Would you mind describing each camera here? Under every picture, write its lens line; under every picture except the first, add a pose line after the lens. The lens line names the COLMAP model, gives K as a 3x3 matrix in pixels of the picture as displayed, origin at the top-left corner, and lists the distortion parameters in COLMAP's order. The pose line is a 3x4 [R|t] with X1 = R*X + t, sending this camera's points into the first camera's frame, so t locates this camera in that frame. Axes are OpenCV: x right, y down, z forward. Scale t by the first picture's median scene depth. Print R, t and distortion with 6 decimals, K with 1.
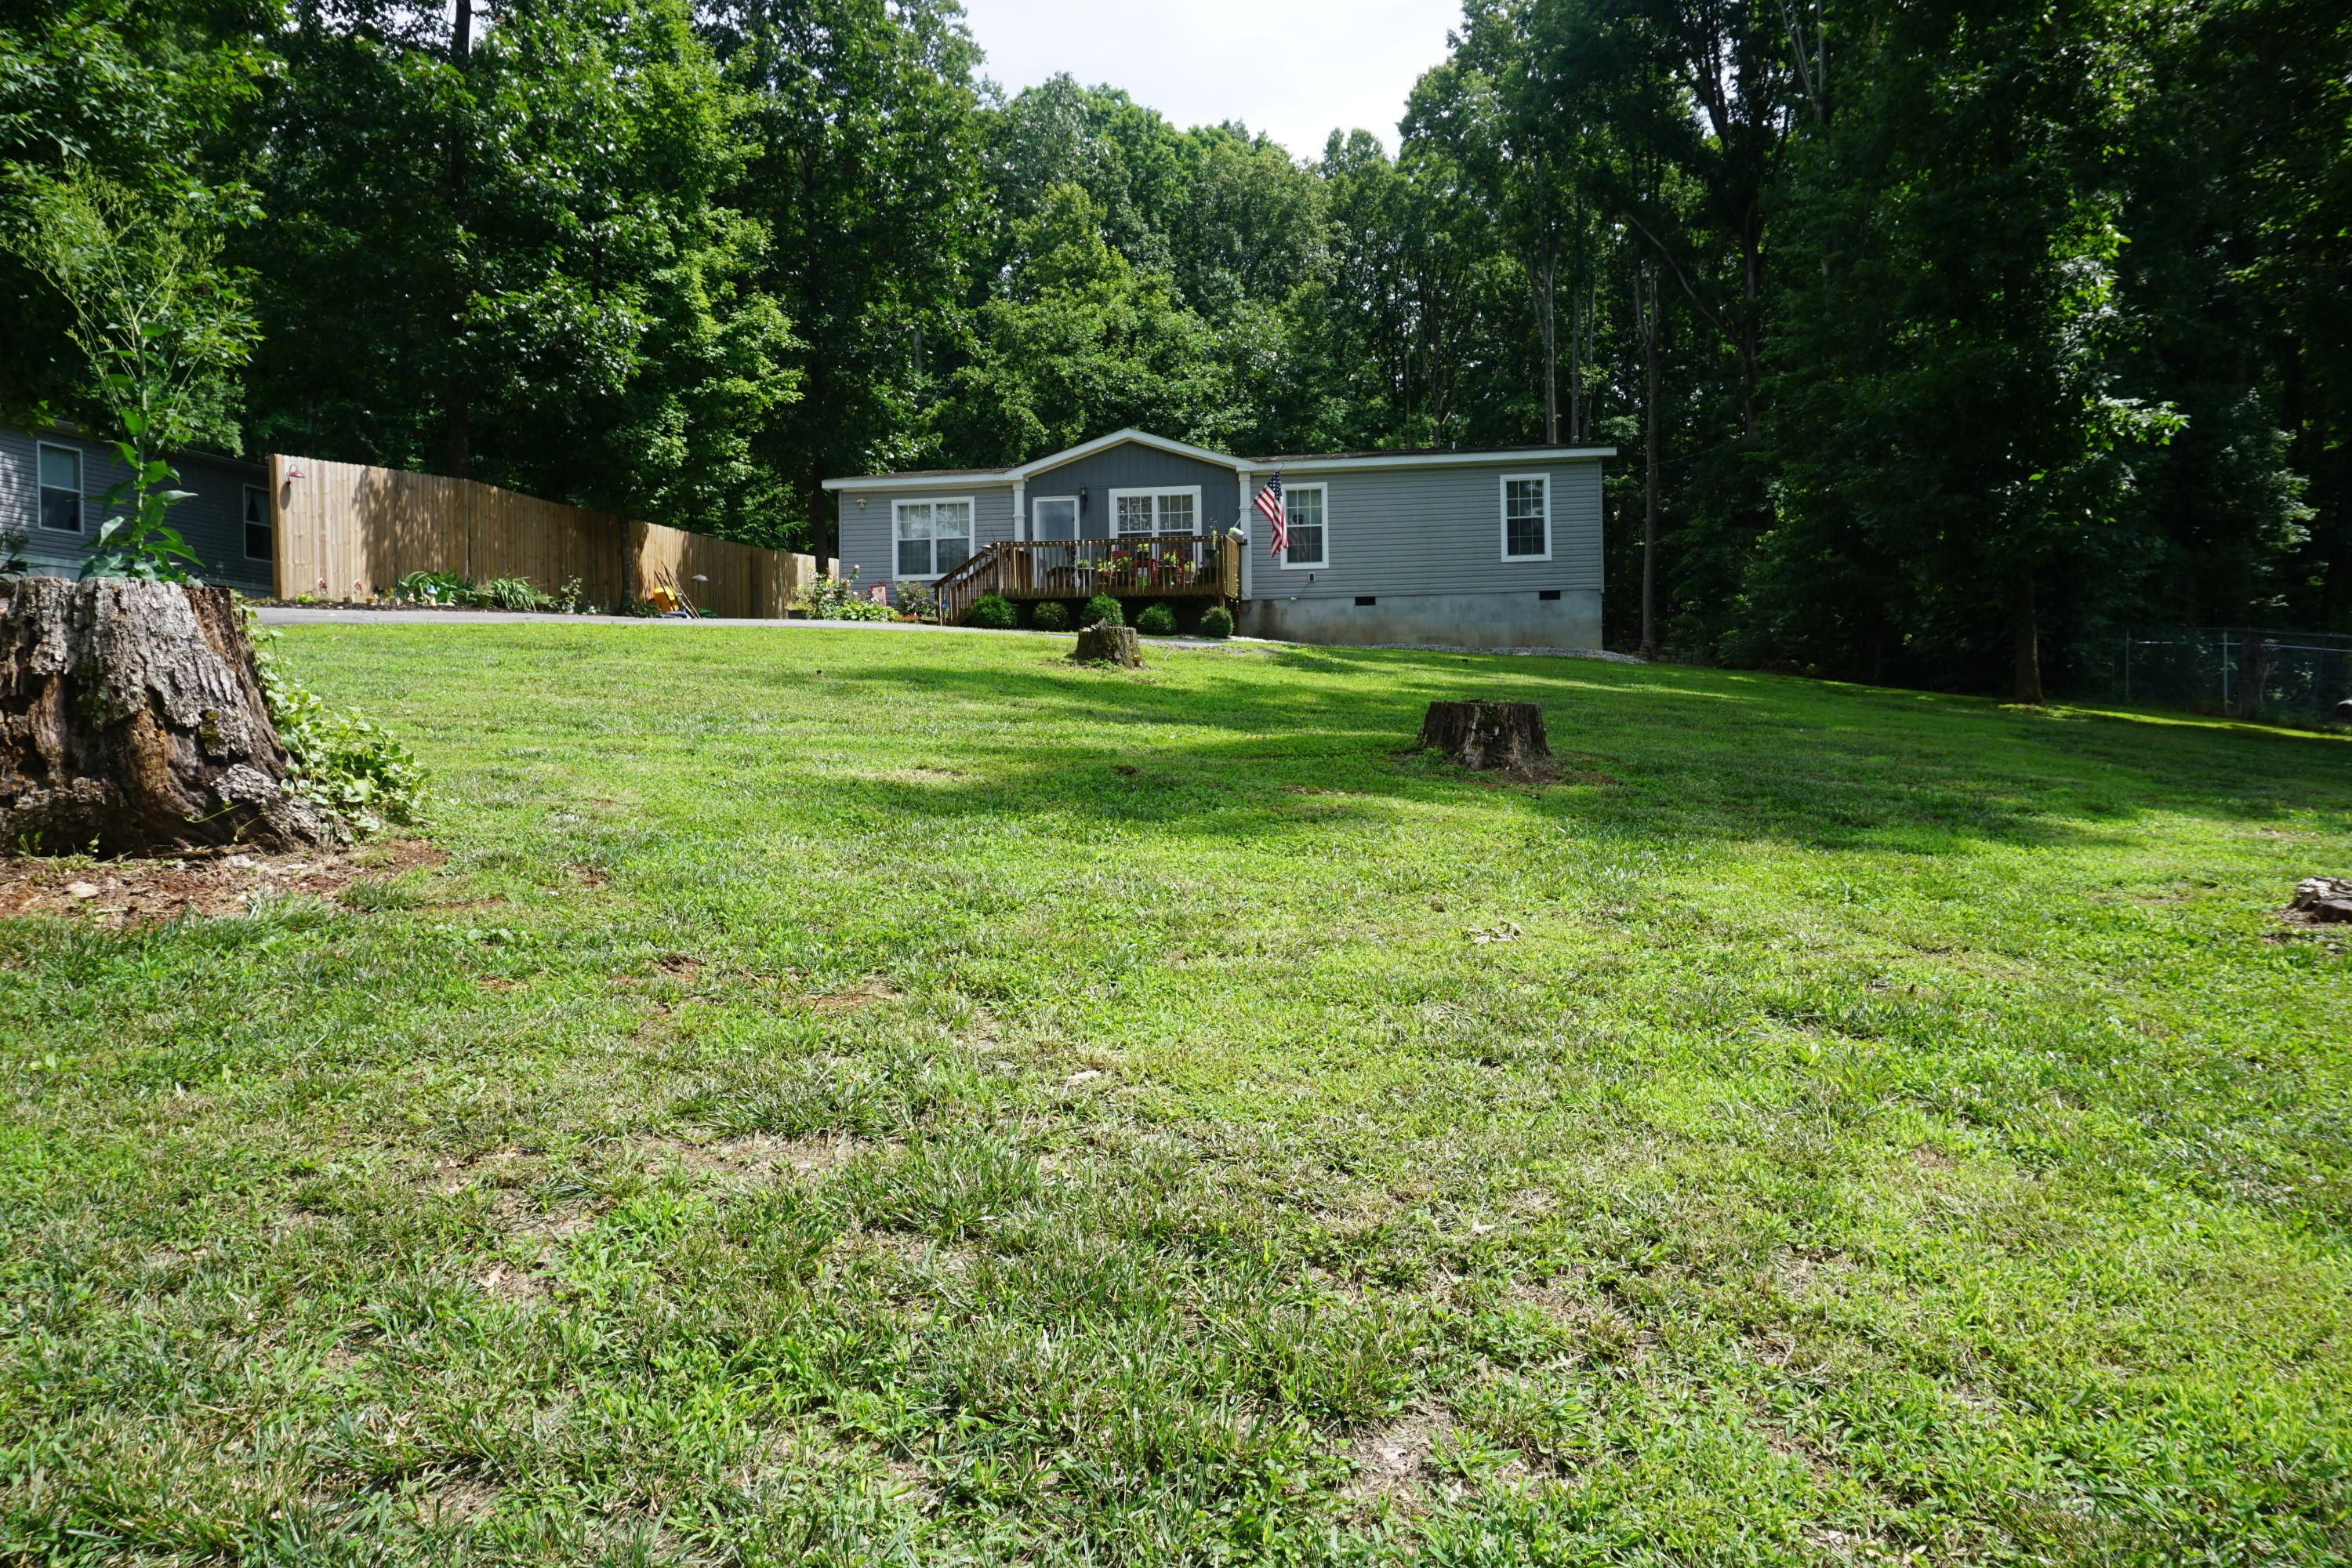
lens RADIAL K [[1580.7, 0, 1169.7], [0, 1580.7, 760.6], [0, 0, 1]] dist [-0.021563, 0.003630]
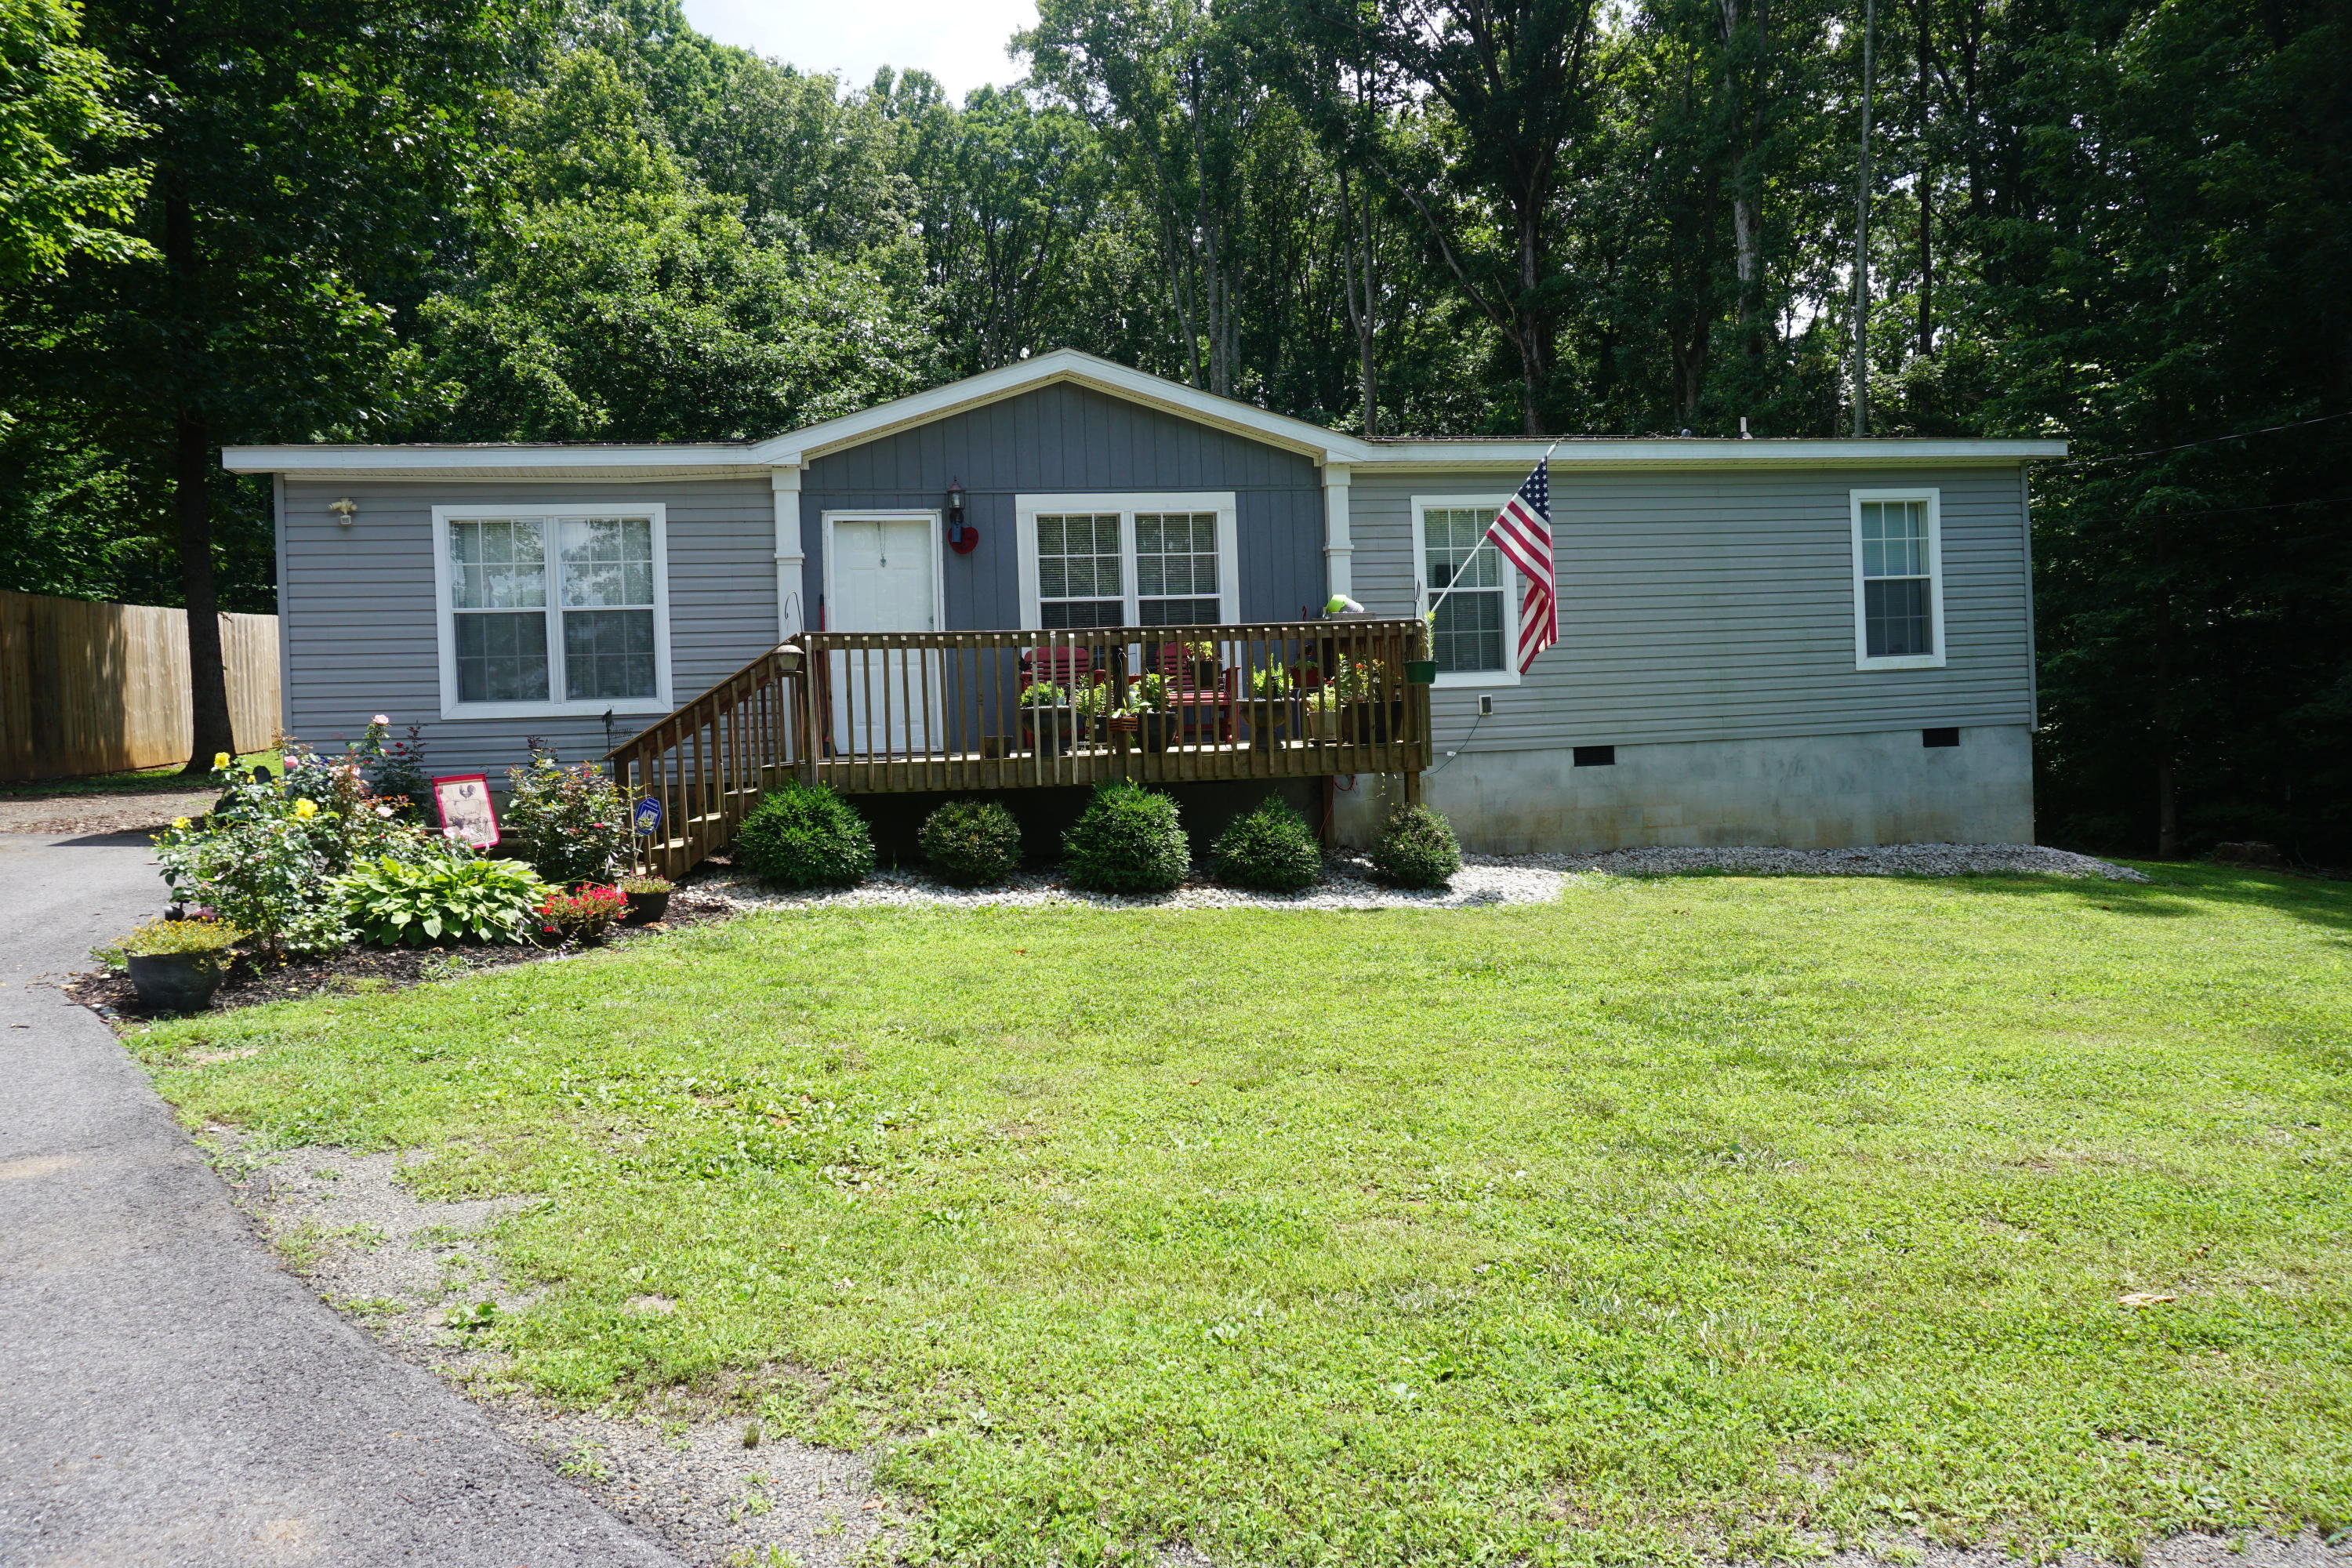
lens RADIAL K [[1599.2, 0, 1179.2], [0, 1599.2, 768.8], [0, 0, 1]] dist [-0.033475, 0.038968]
pose [[0.939613, -0.029854, 0.340934, -0.143665], [0.032868, 0.999455, -0.003067, -0.097754], [-0.340657, 0.014087, 0.940082, 0.594810]]
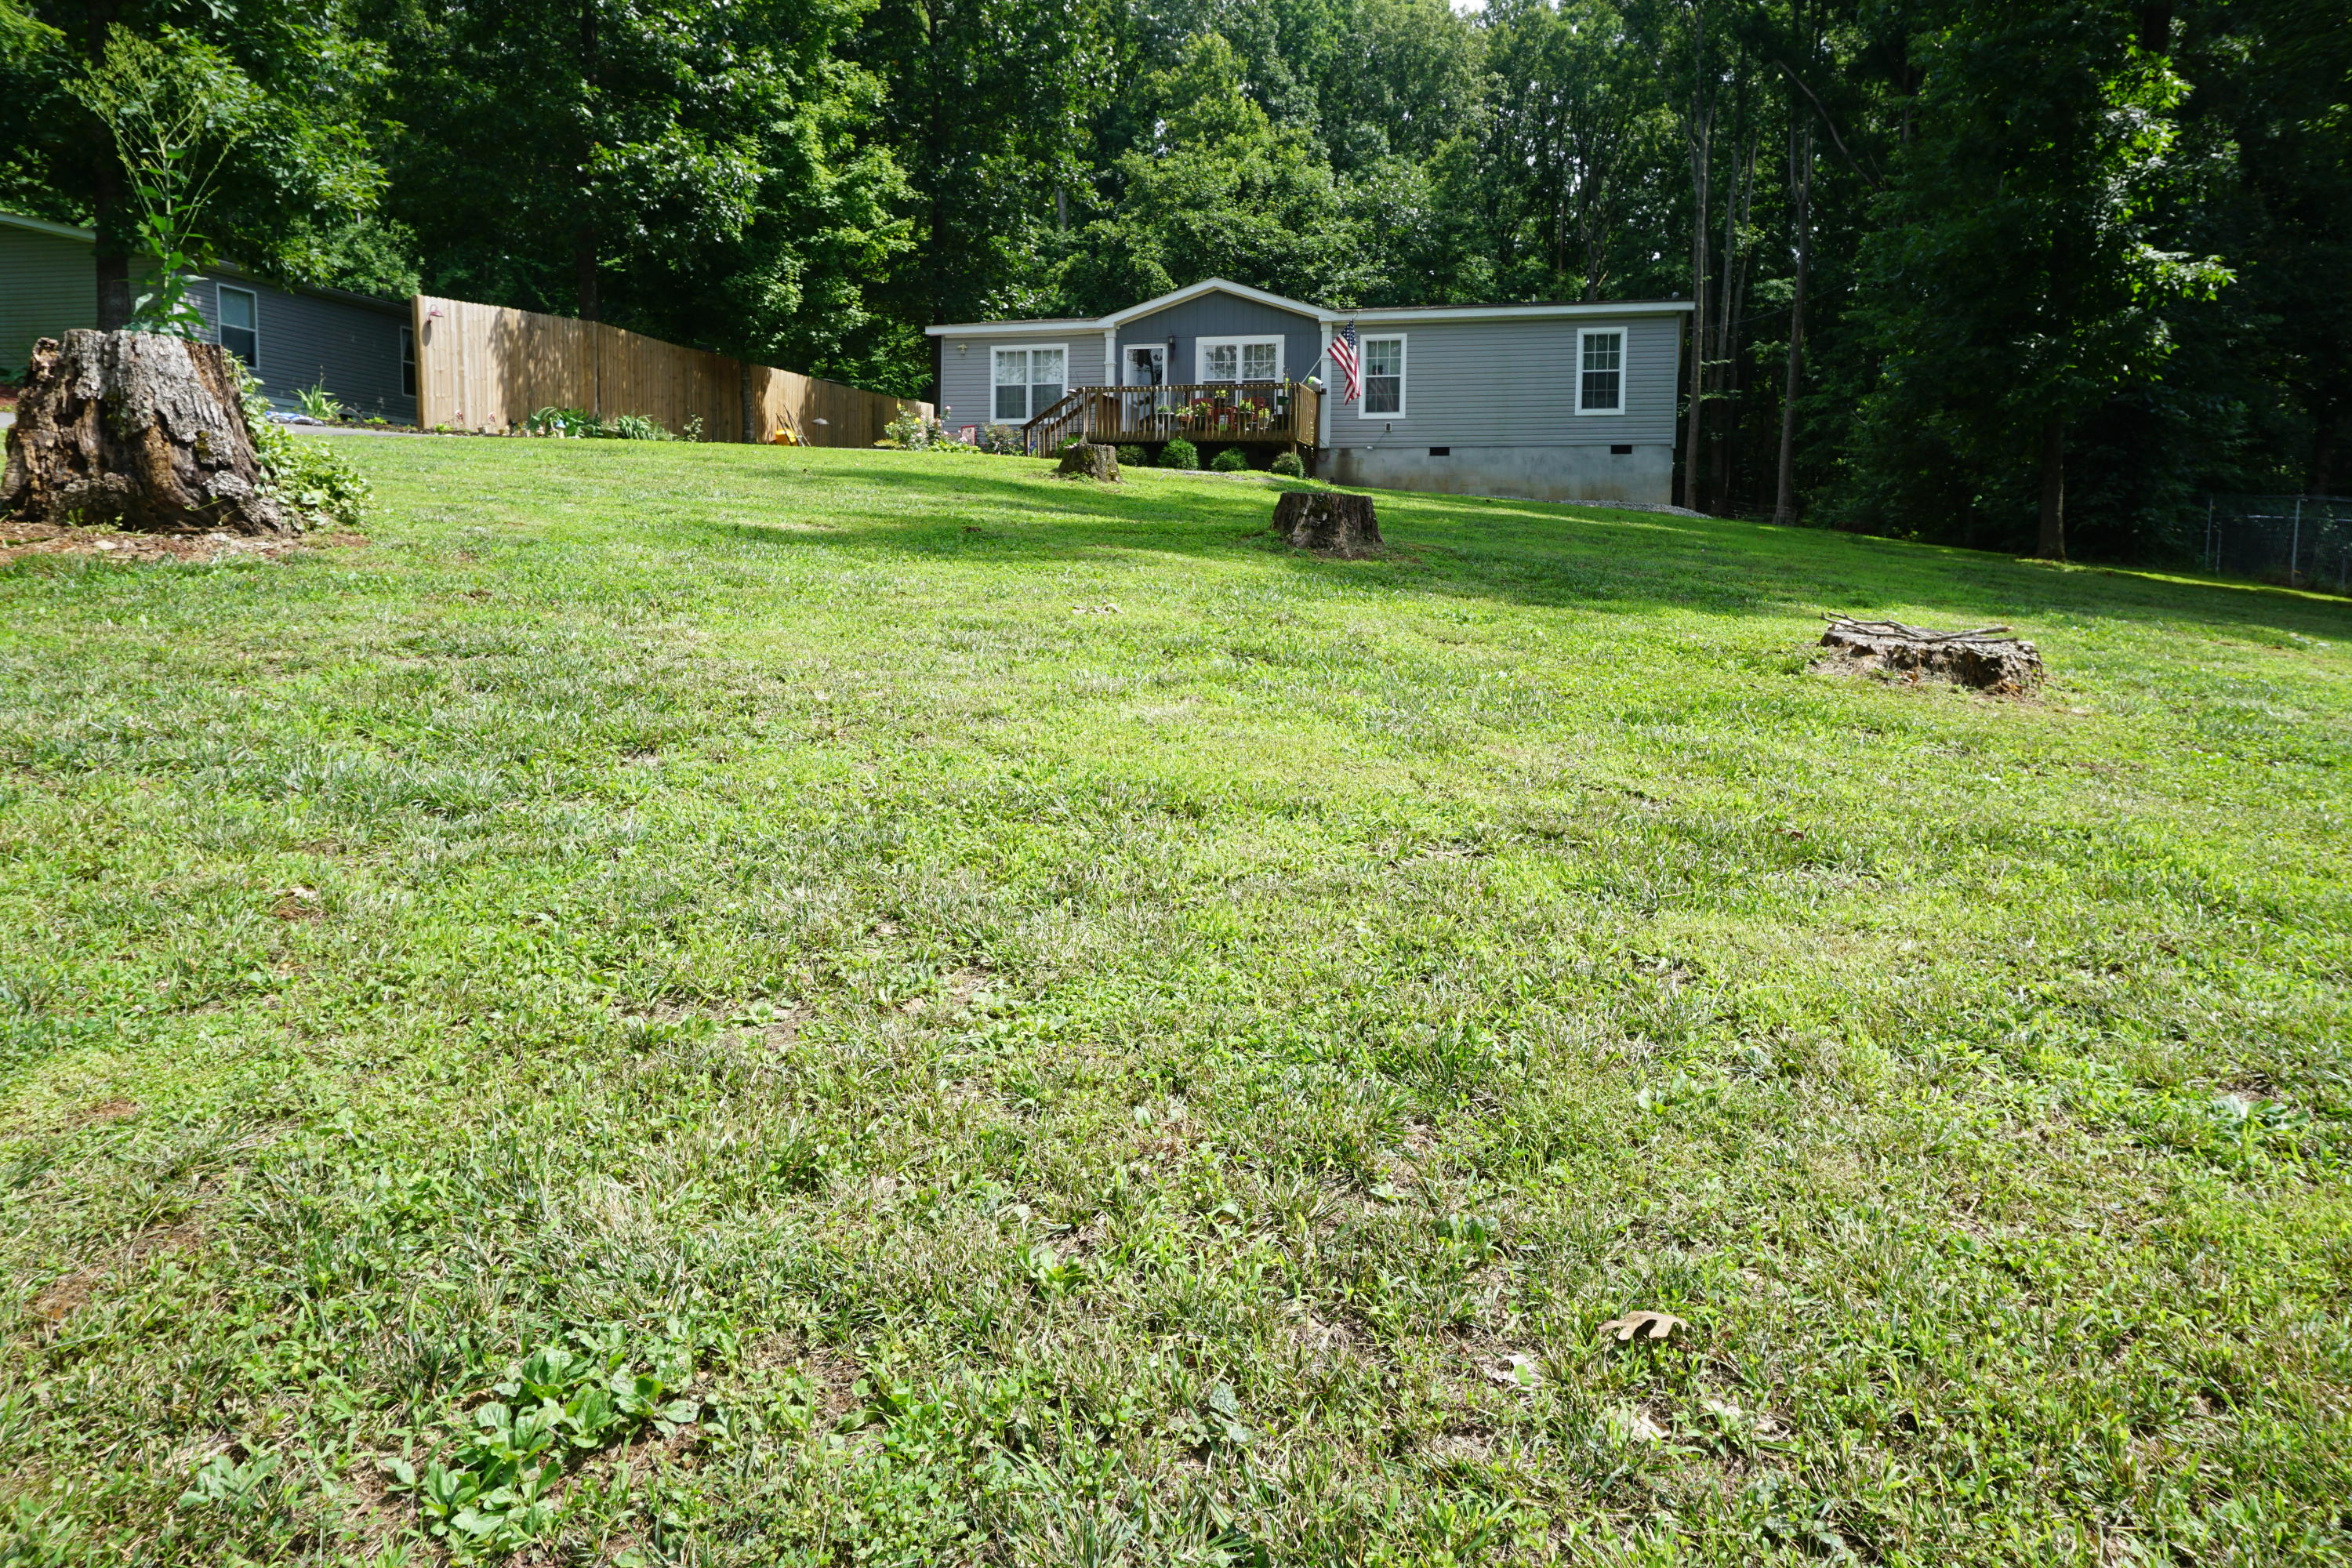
lens RADIAL K [[1575.1, 0, 1176.2], [0, 1575.1, 777.8], [0, 0, 1]] dist [-0.052727, 0.032222]
pose [[0.994740, 0.037373, -0.095373, 0.057512], [-0.028268, 0.995068, 0.095086, 0.017595], [0.098456, -0.091890, 0.990890, -0.044788]]
